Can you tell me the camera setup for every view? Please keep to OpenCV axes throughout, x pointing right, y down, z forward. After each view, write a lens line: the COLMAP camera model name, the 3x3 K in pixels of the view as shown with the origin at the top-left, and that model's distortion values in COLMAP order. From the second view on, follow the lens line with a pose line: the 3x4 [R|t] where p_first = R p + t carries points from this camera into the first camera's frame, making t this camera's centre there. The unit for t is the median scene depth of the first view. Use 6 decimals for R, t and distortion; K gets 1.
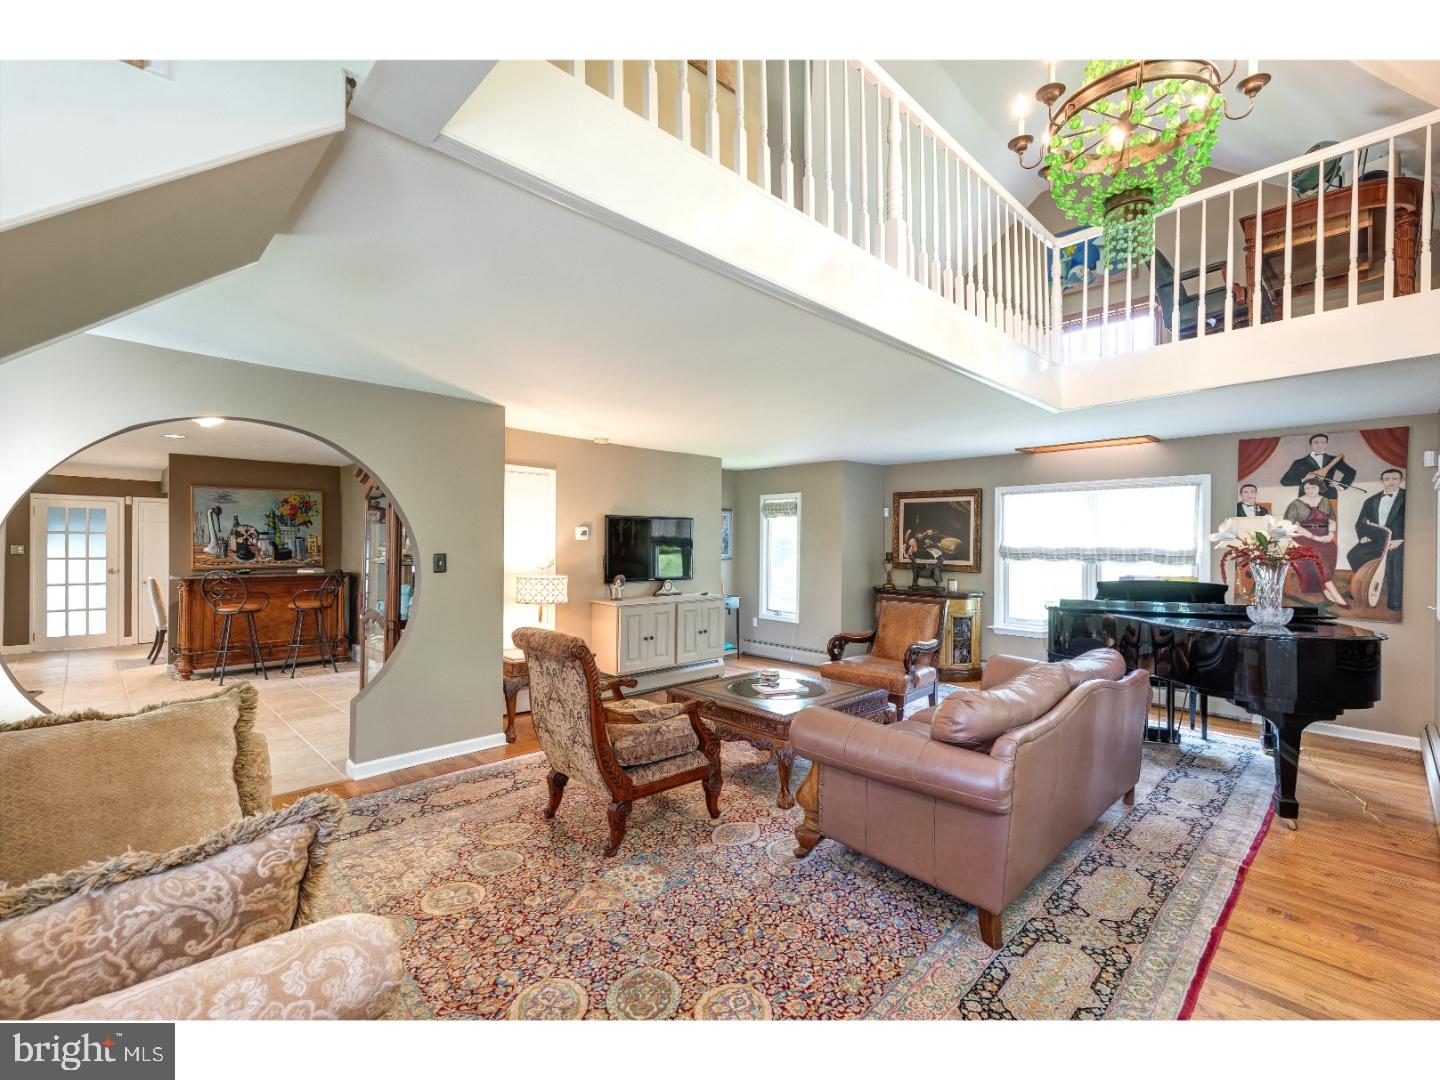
lens RADIAL K [[650.4, 0, 727.7], [0, 650.4, 536.3], [0, 0, 1]] dist [0.010749, -0.003816]
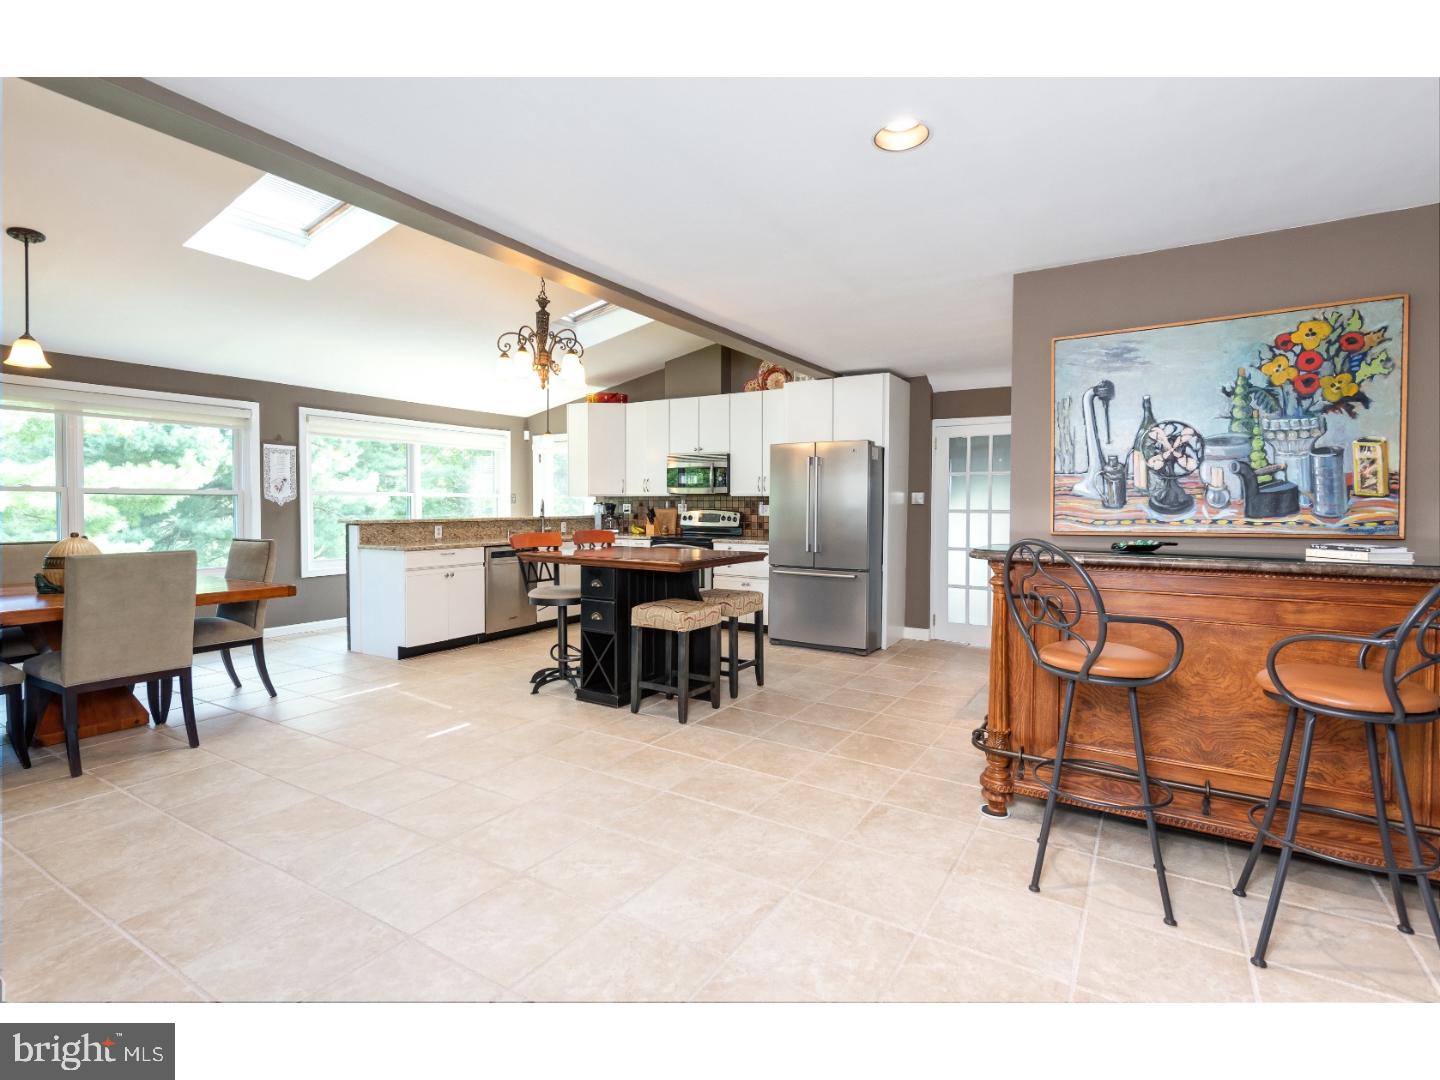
lens RADIAL K [[726.5, 0, 707.9], [0, 726.5, 527.0], [0, 0, 1]] dist [0.007863, -0.005301]
pose [[0.255469, 0.027946, -0.966413, -0.385512], [0.005924, 0.999518, 0.030469, 0.028534], [0.966799, -0.013509, 0.255181, 0.614923]]
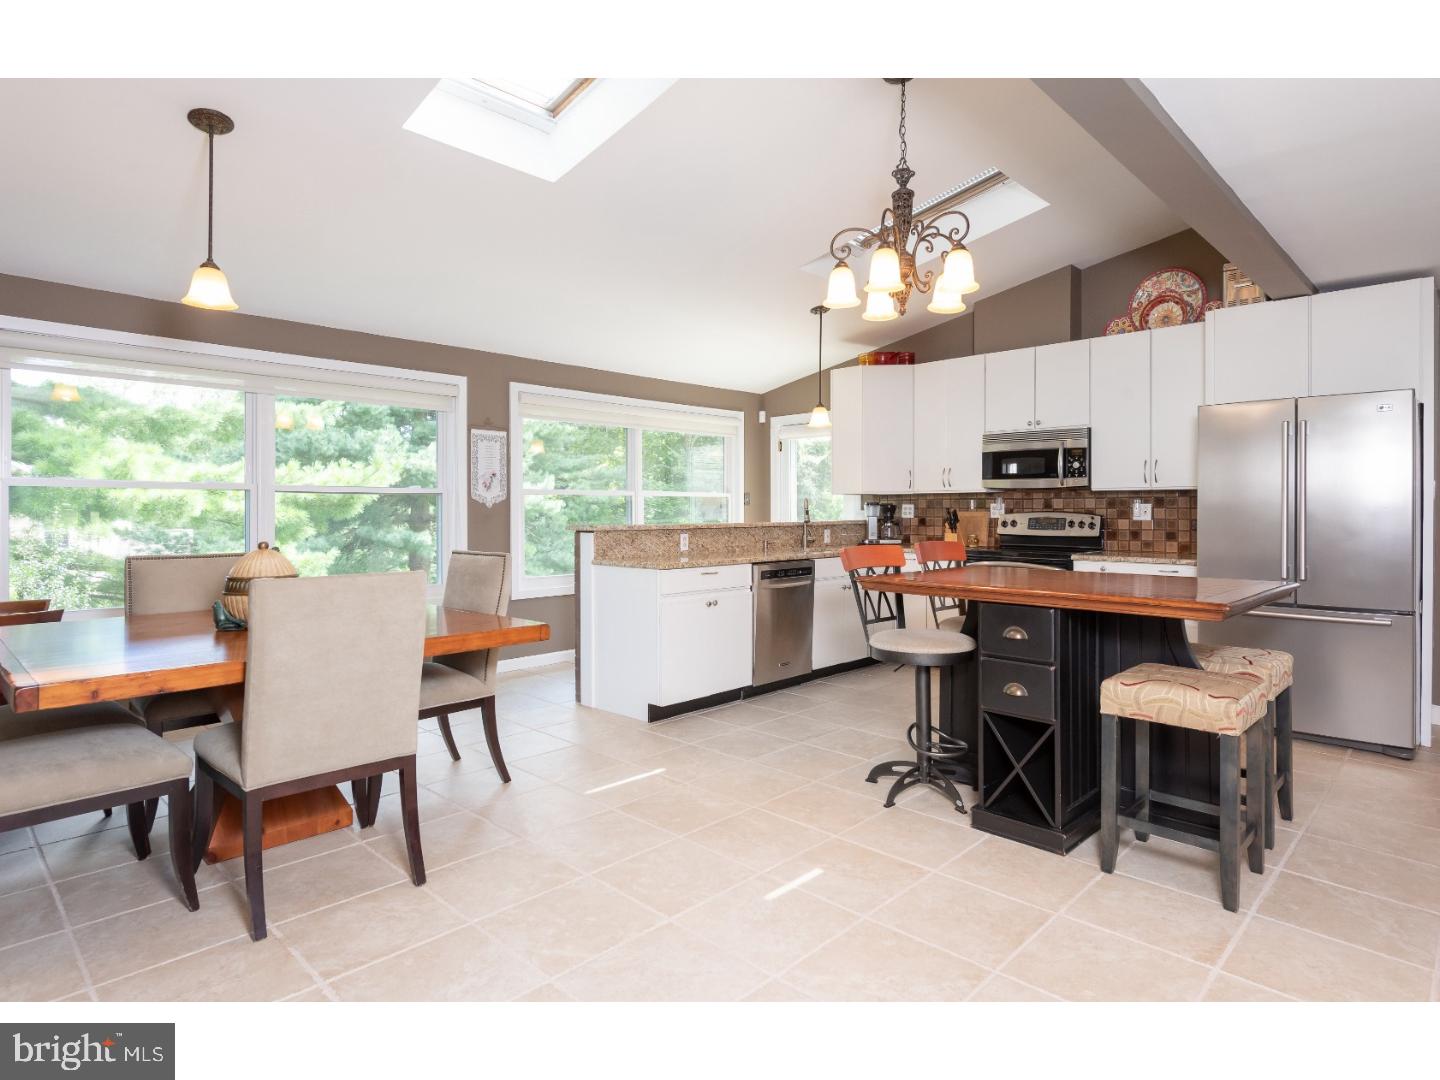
lens RADIAL K [[831.7, 0, 687.7], [0, 831.7, 515.6], [0, 0, 1]] dist [0.020659, -0.011655]
pose [[0.009877, 0.003539, -0.999945, -0.604157], [0.010336, 0.999940, 0.003641, 0.033543], [0.999898, -0.010371, 0.009840, 0.508364]]
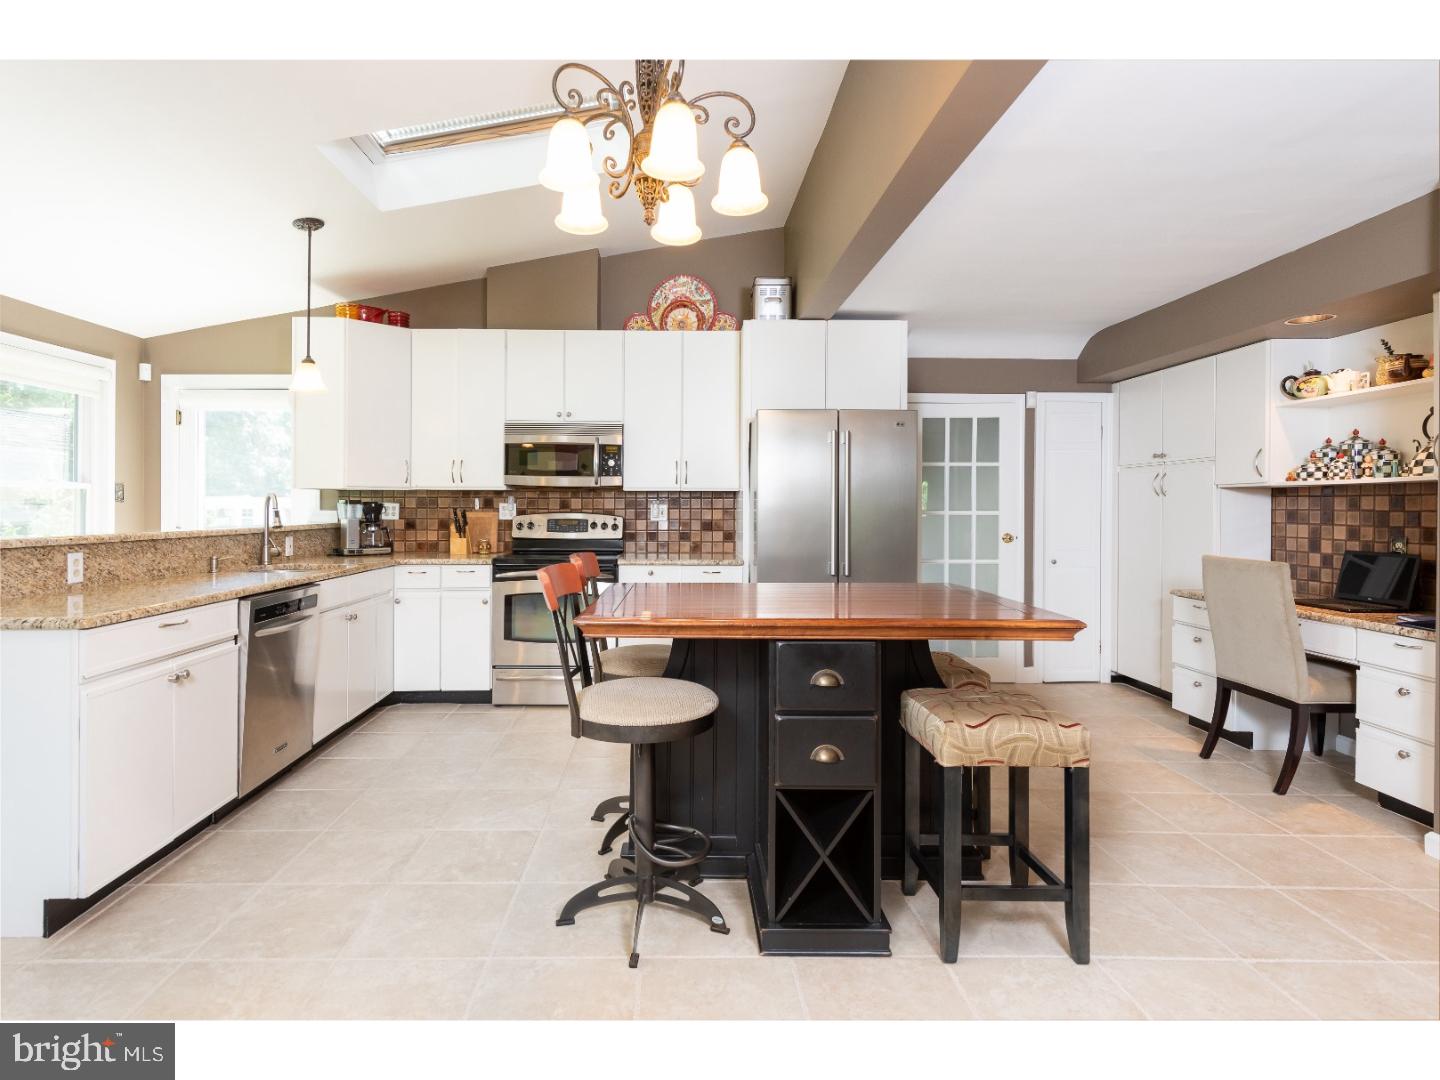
lens RADIAL K [[780.5, 0, 734.7], [0, 780.5, 524.0], [0, 0, 1]] dist [0.013951, -0.006237]
pose [[0.746255, 0.010819, -0.665572, -0.871518], [0.006143, 0.999713, 0.023139, 0.031062], [0.665632, -0.021356, 0.745975, 0.431700]]
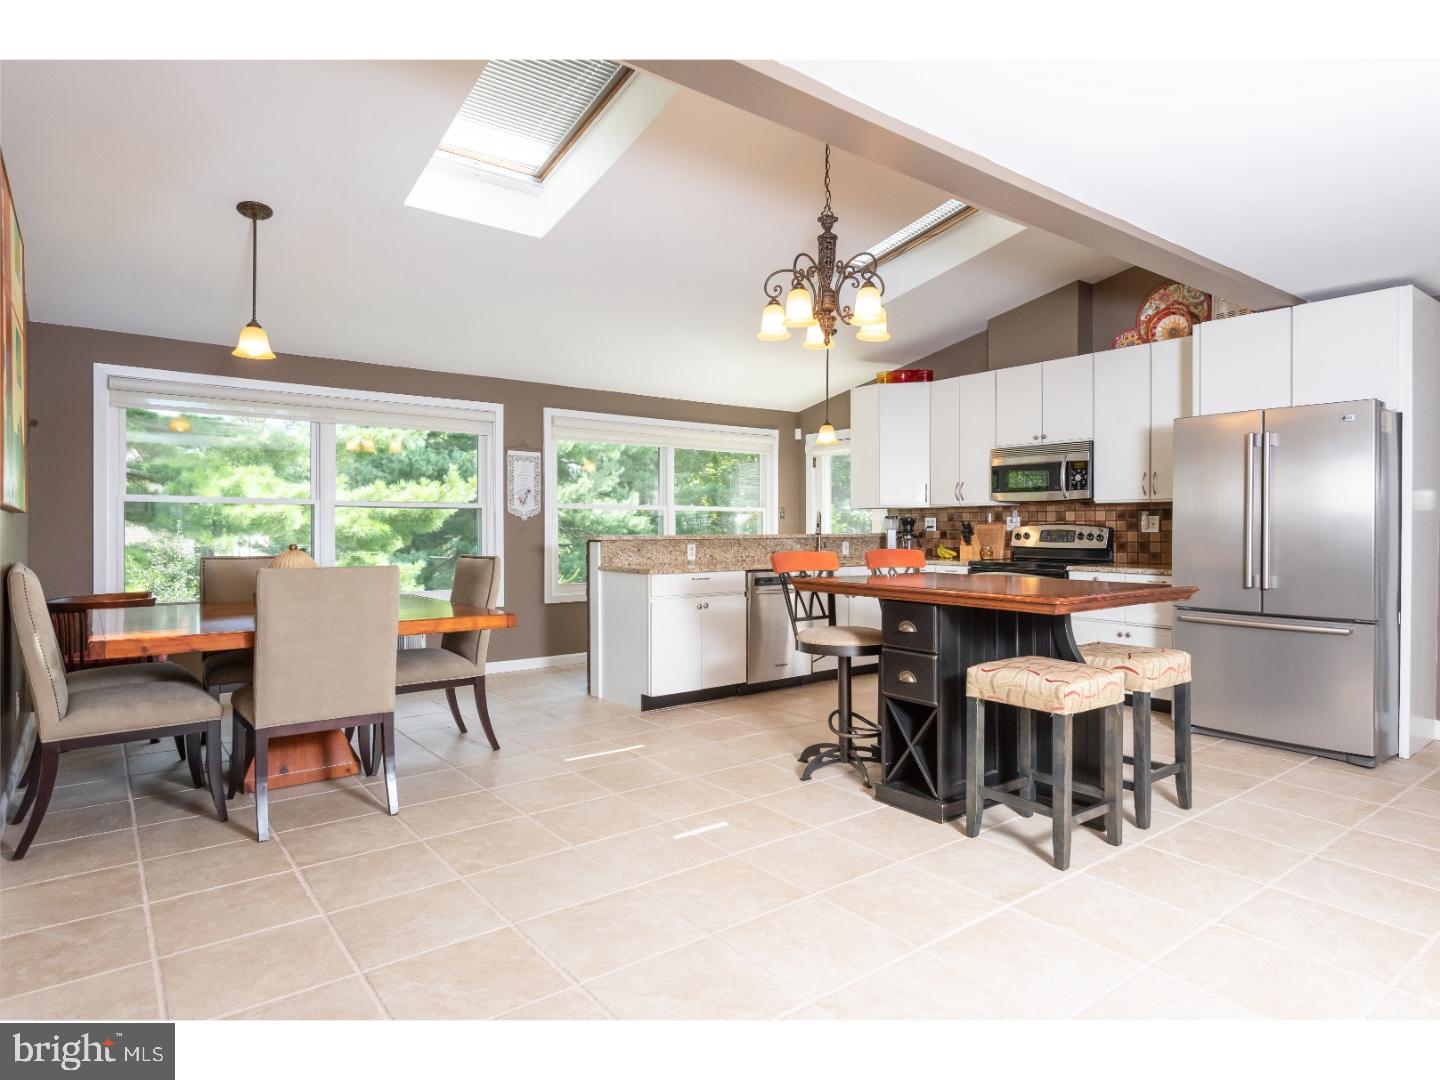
lens RADIAL K [[831.7, 0, 669.1], [0, 831.7, 538.0], [0, 0, 1]] dist [0.020659, -0.011655]
pose [[-0.135028, 0.009494, -0.990796, -0.533022], [0.009884, 0.999917, 0.008234, 0.040442], [0.990793, -0.008681, -0.135110, 0.611249]]
